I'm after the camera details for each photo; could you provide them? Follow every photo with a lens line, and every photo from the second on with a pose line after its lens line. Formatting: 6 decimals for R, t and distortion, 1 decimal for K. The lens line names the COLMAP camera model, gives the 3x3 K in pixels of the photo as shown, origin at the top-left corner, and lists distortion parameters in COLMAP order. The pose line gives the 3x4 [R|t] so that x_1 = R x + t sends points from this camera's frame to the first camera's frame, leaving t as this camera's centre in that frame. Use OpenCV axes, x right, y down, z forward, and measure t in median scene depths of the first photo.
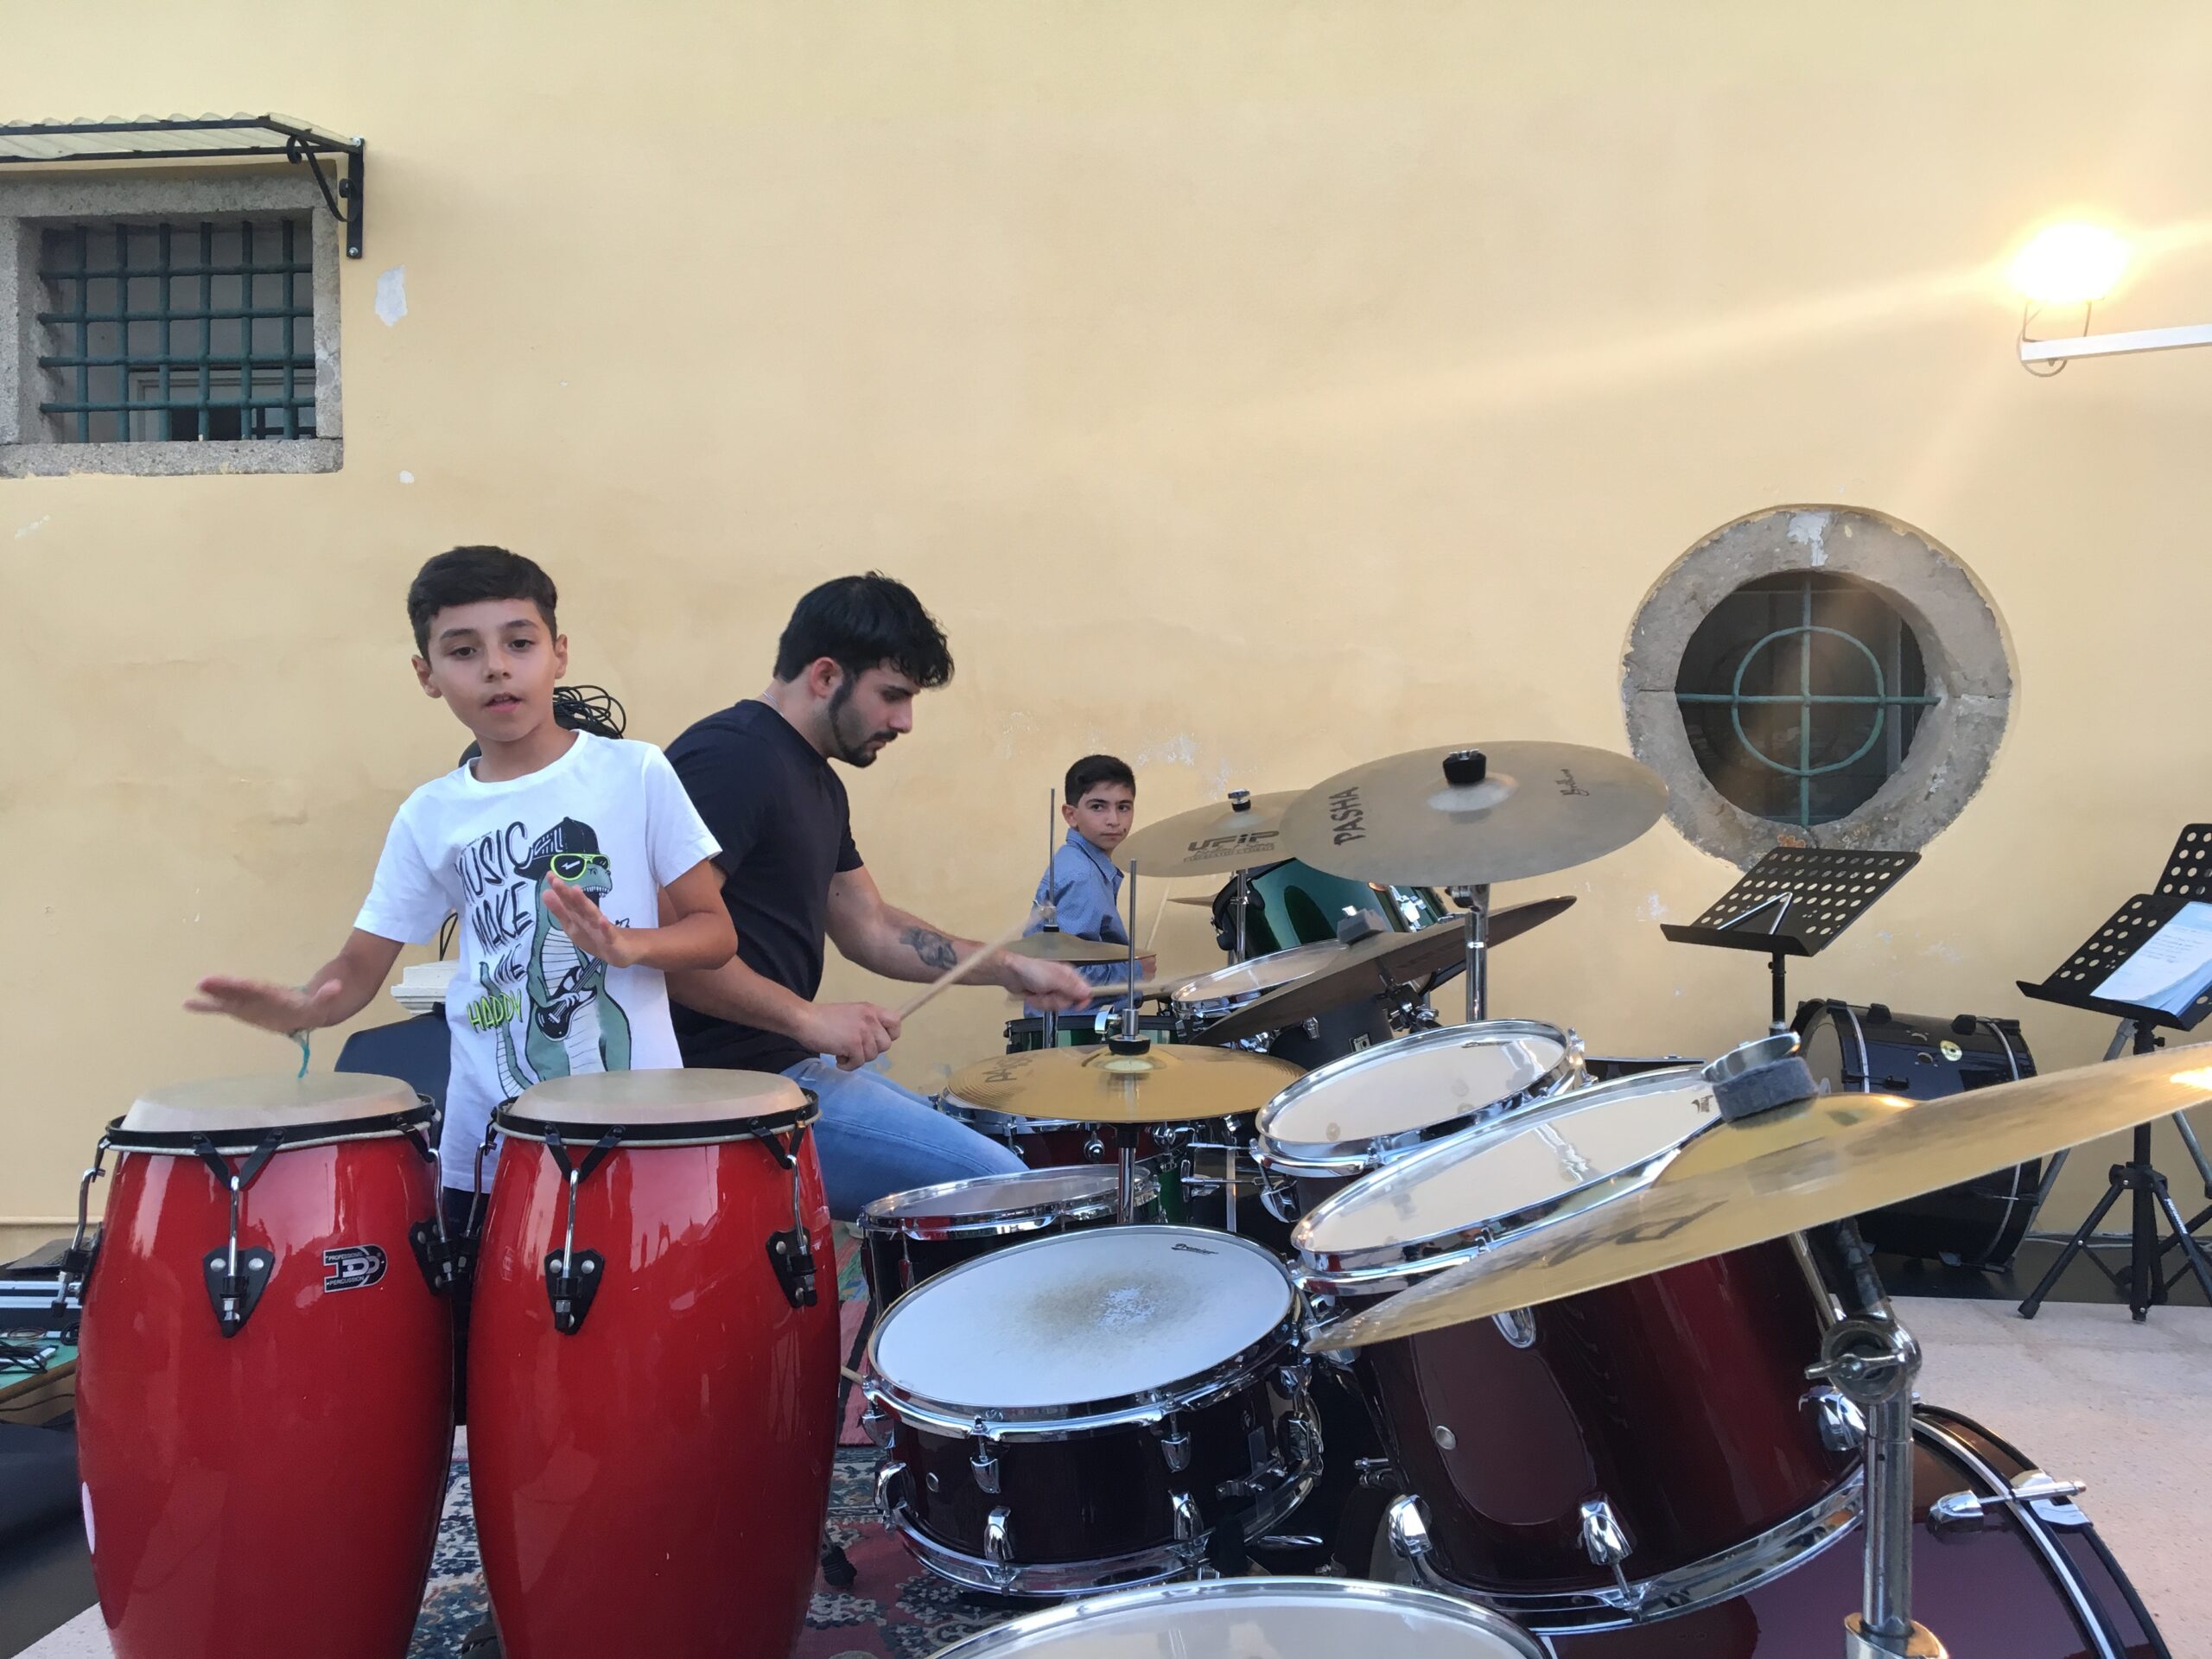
lens RADIAL K [[1877.0, 0, 1102.8], [0, 1877.0, 835.1], [0, 0, 1]] dist [0.041091, -0.057768]
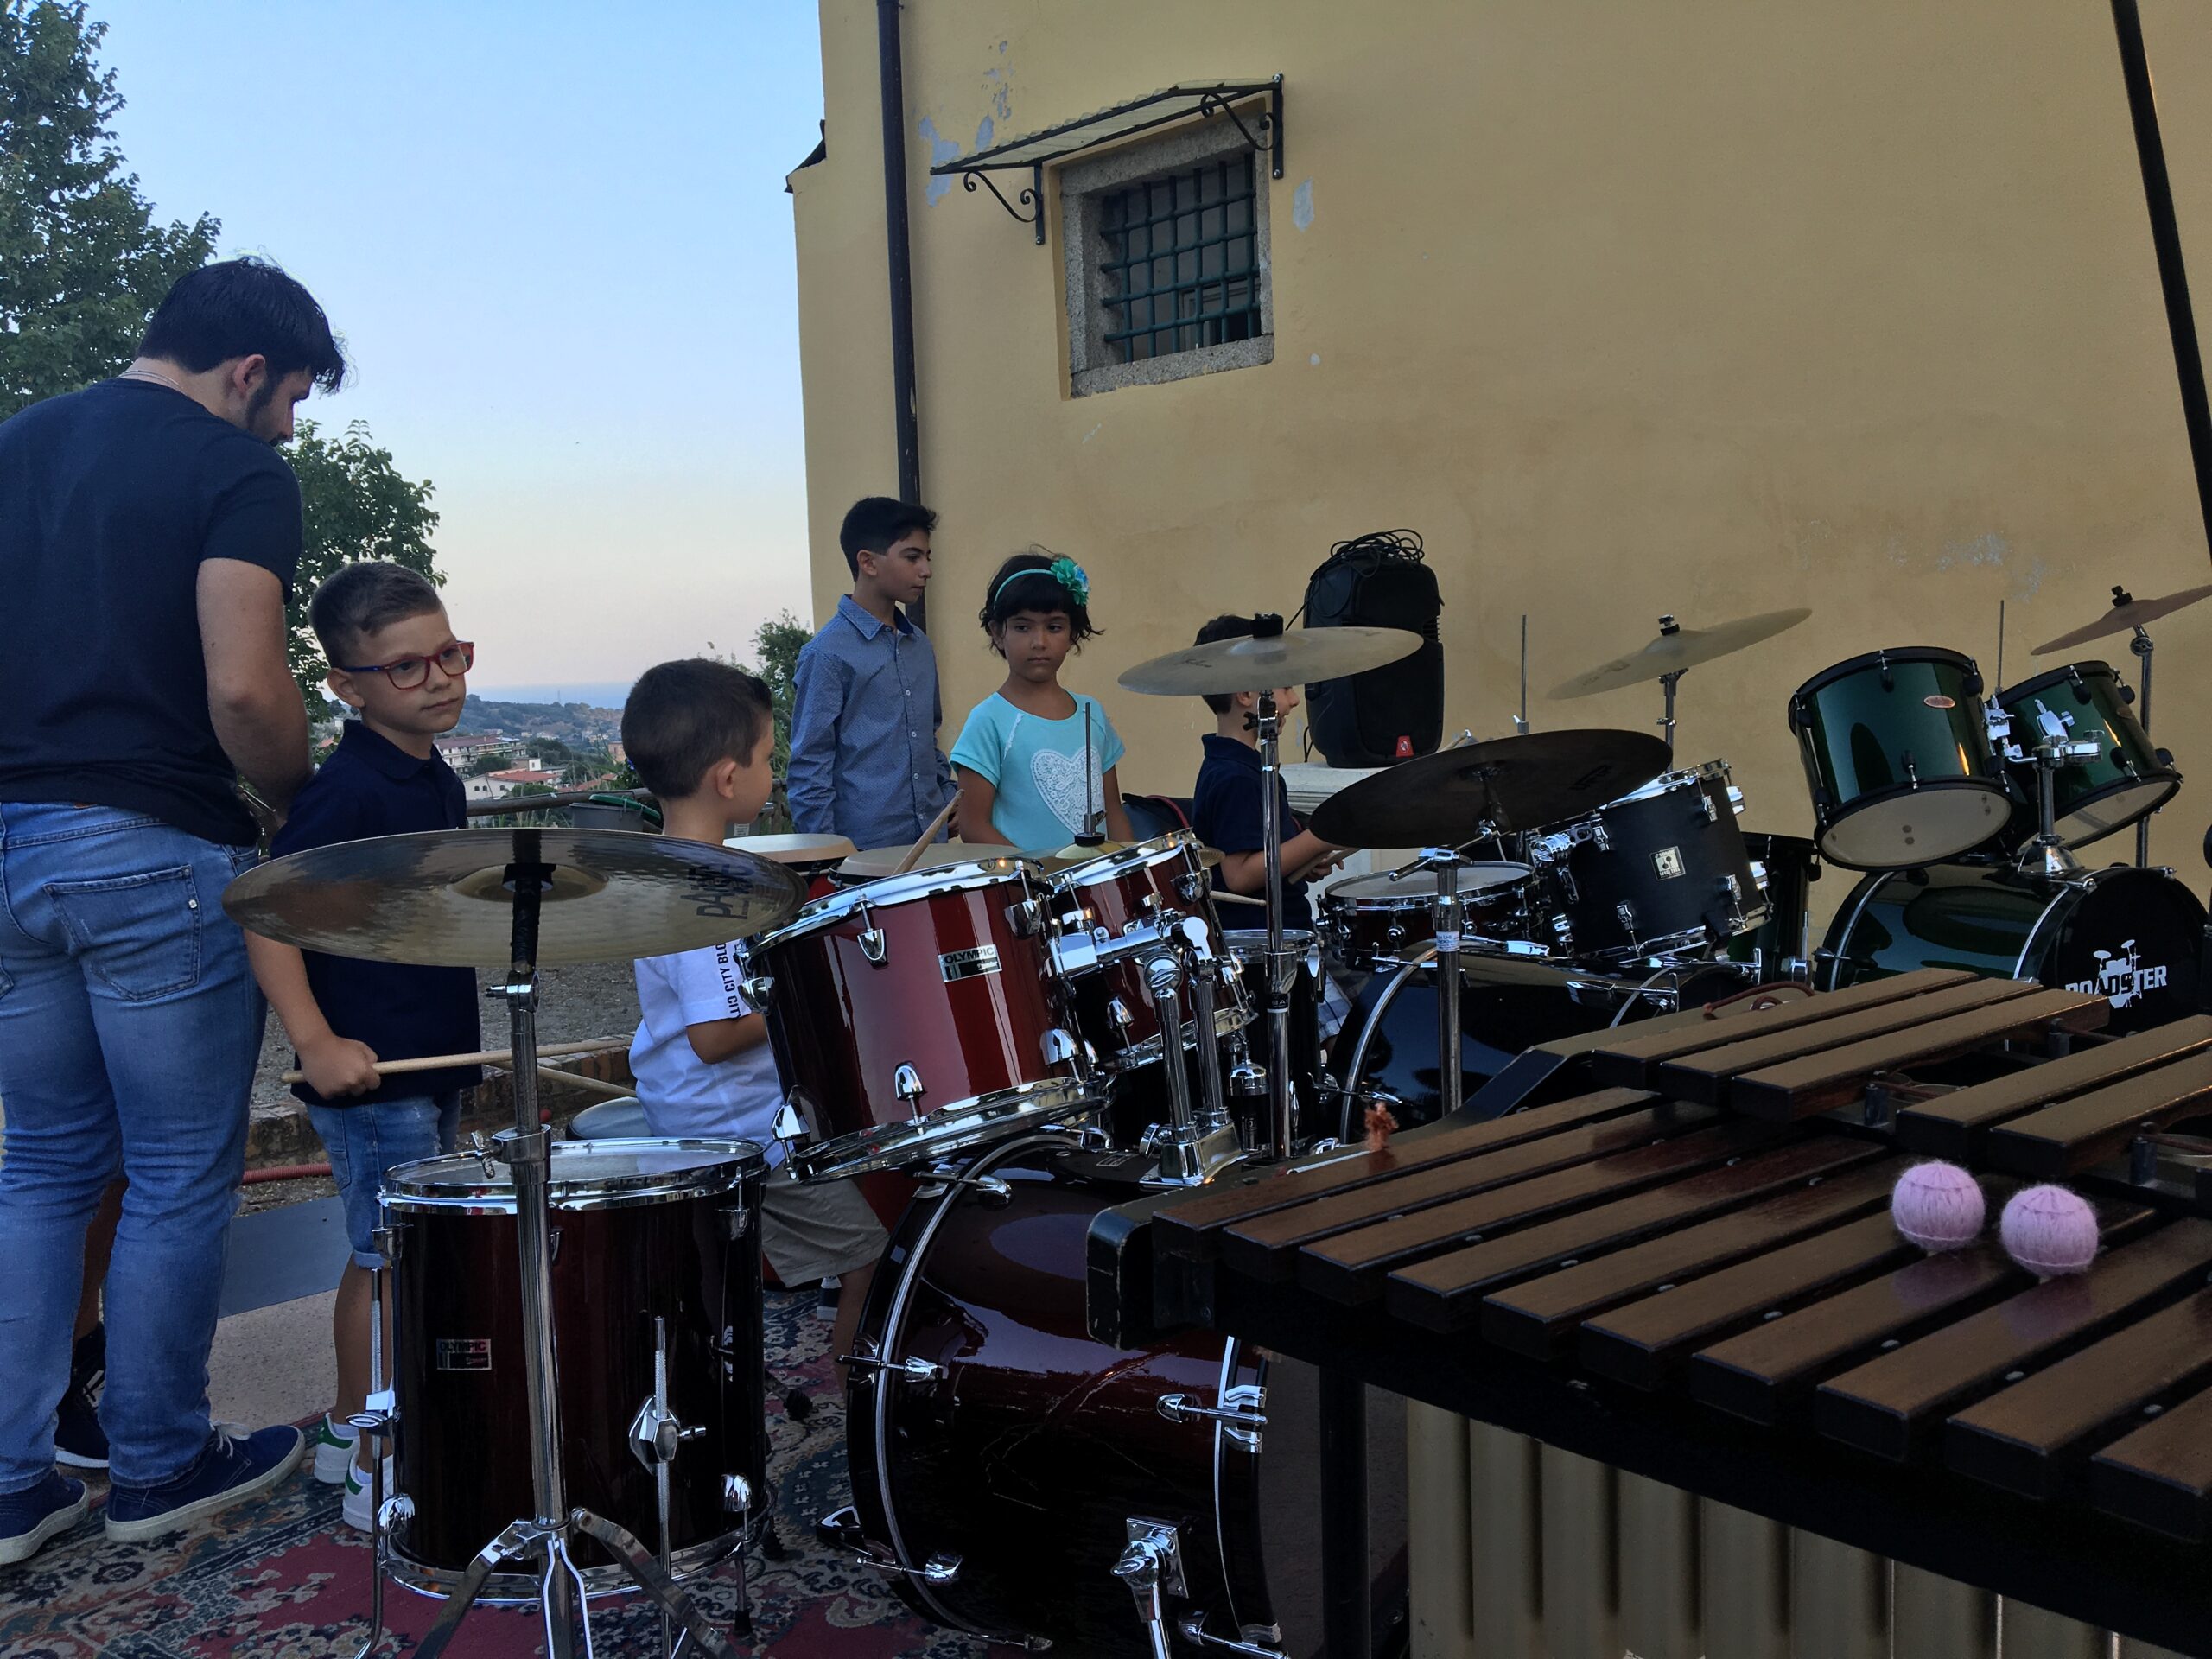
lens RADIAL K [[1868.7, 0, 1102.0], [0, 1868.7, 837.5], [0, 0, 1]] dist [0.079244, -0.121958]
pose [[0.741515, 0.044954, -0.669429, 0.354174], [0.028059, 0.994802, 0.097883, -0.008150], [0.670350, -0.091365, 0.736399, 0.000247]]
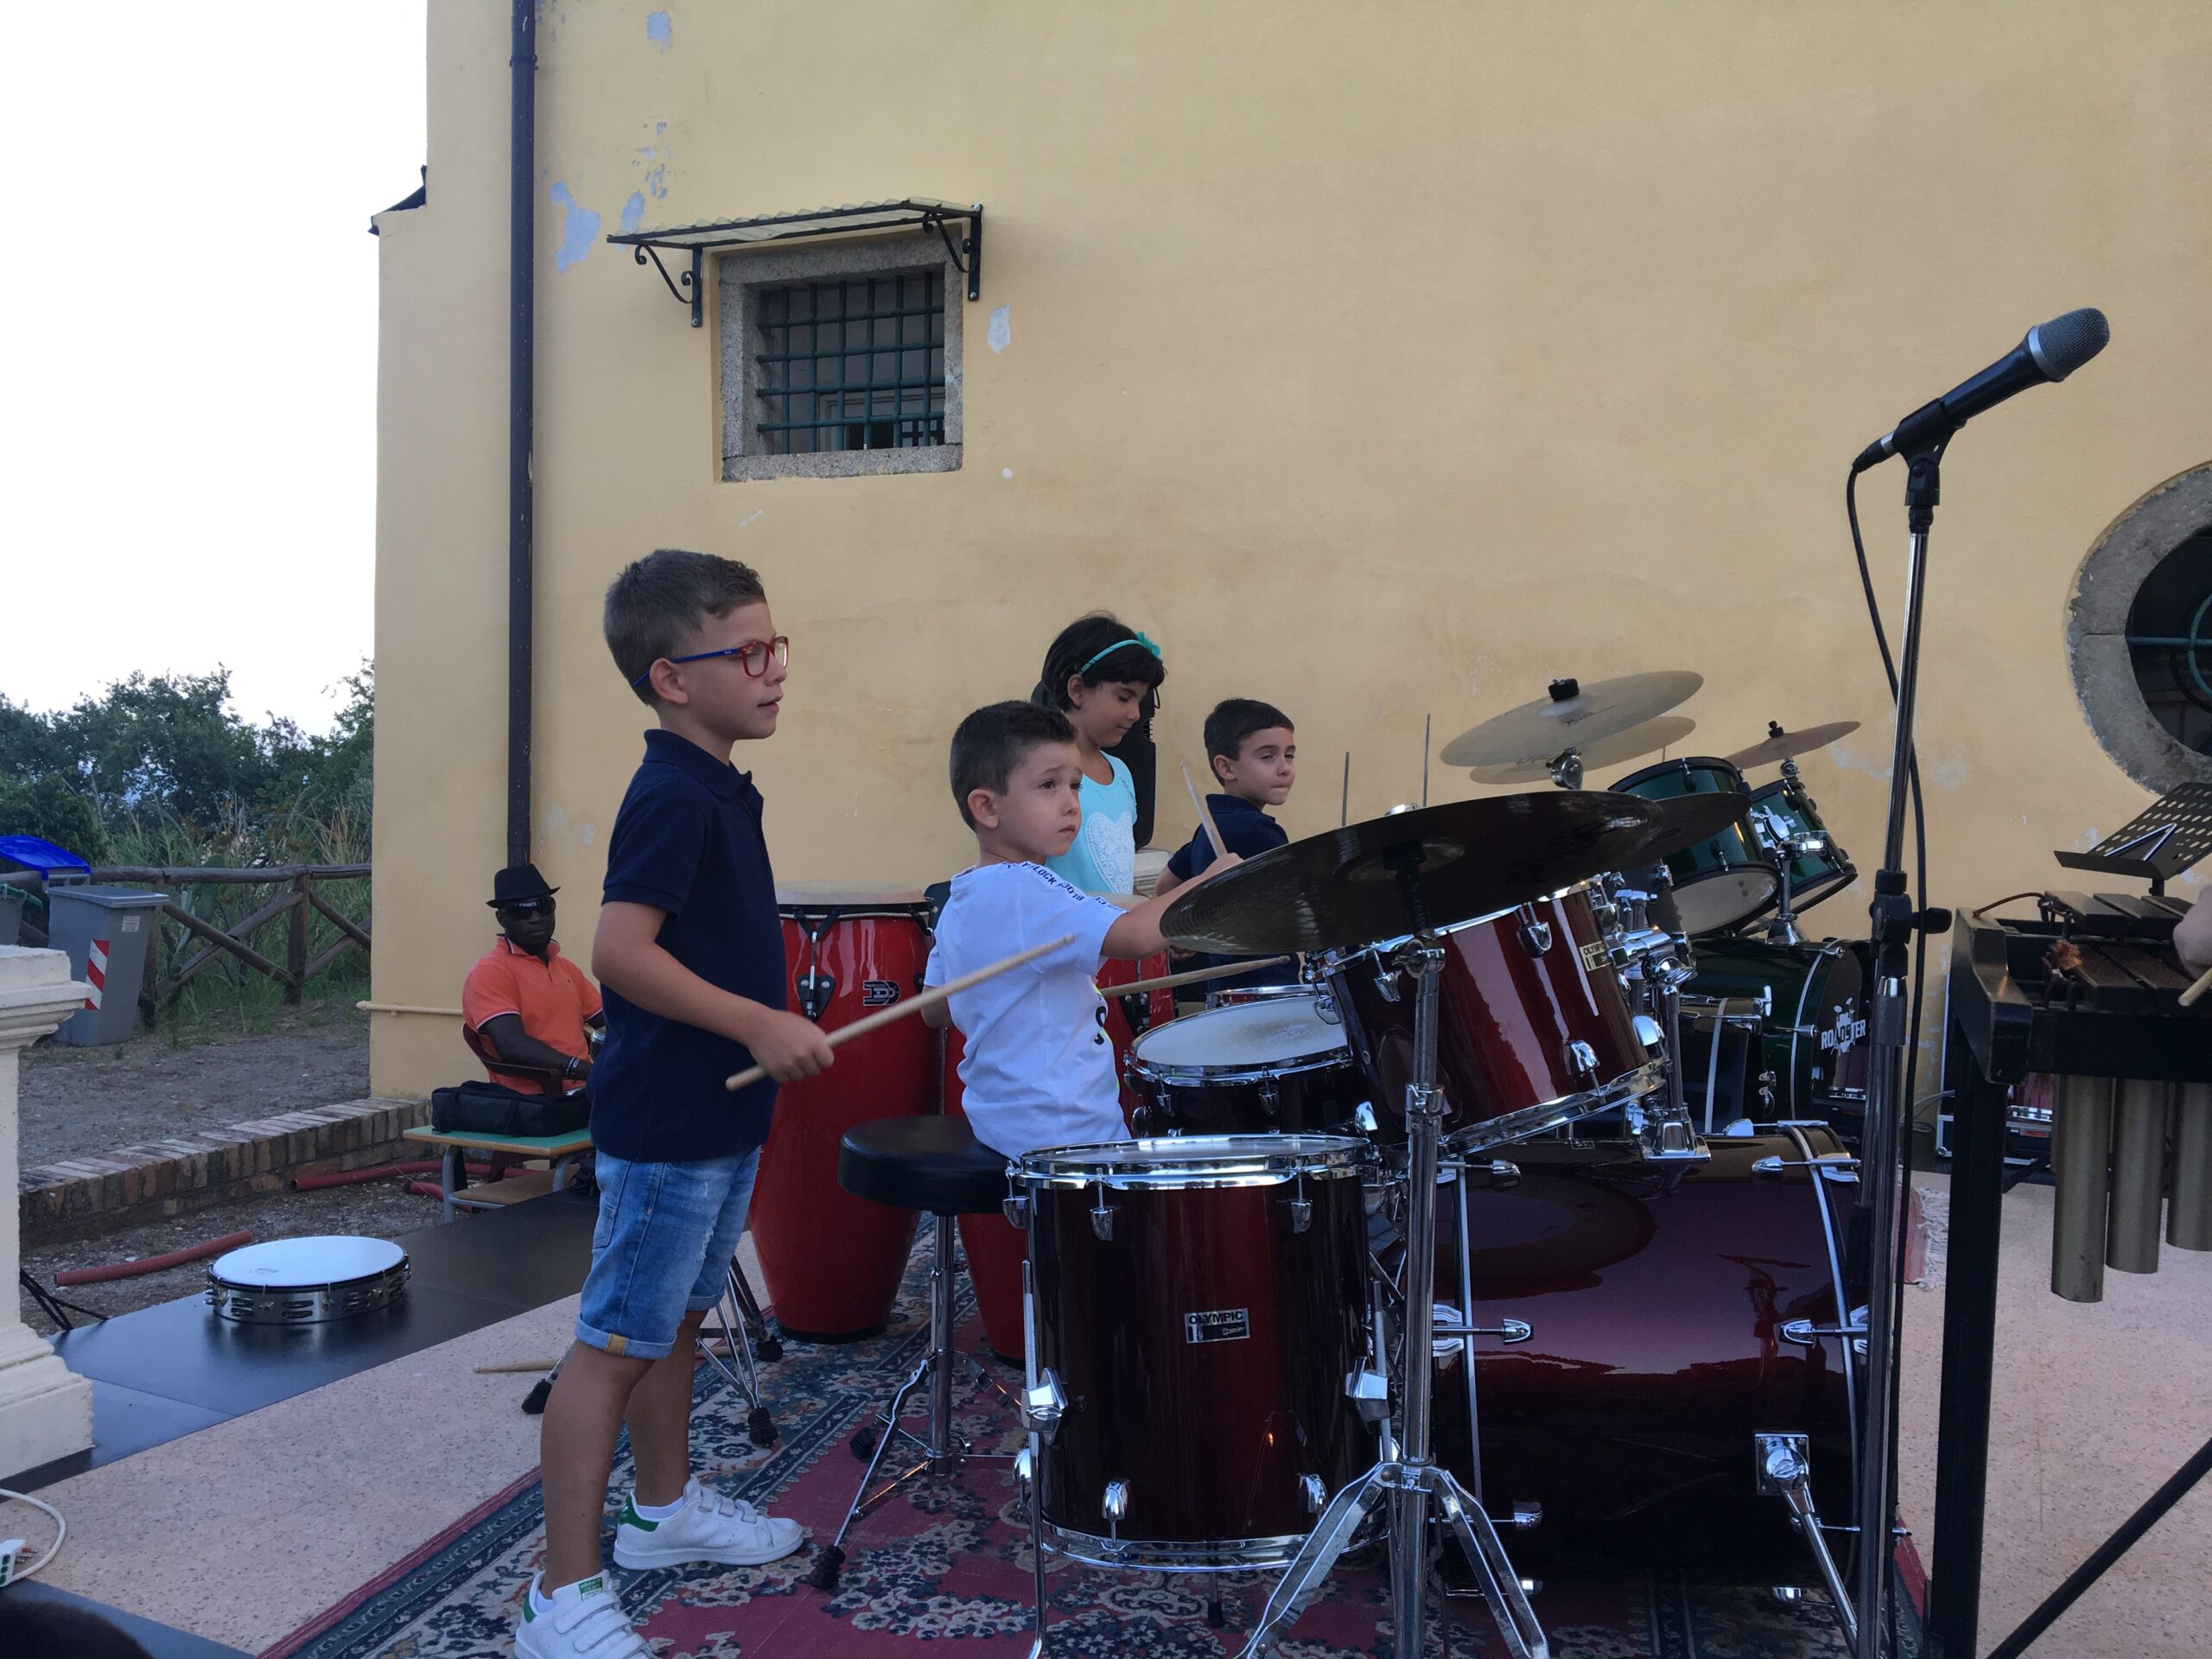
lens RADIAL K [[1868.1, 0, 1102.1], [0, 1868.1, 835.4], [0, 0, 1]] dist [0.080485, -0.139072]
pose [[0.941229, 0.031662, -0.336281, 0.127587], [-0.022196, 0.999243, 0.031958, 0.013730], [0.337038, -0.022616, 0.941219, -0.179002]]
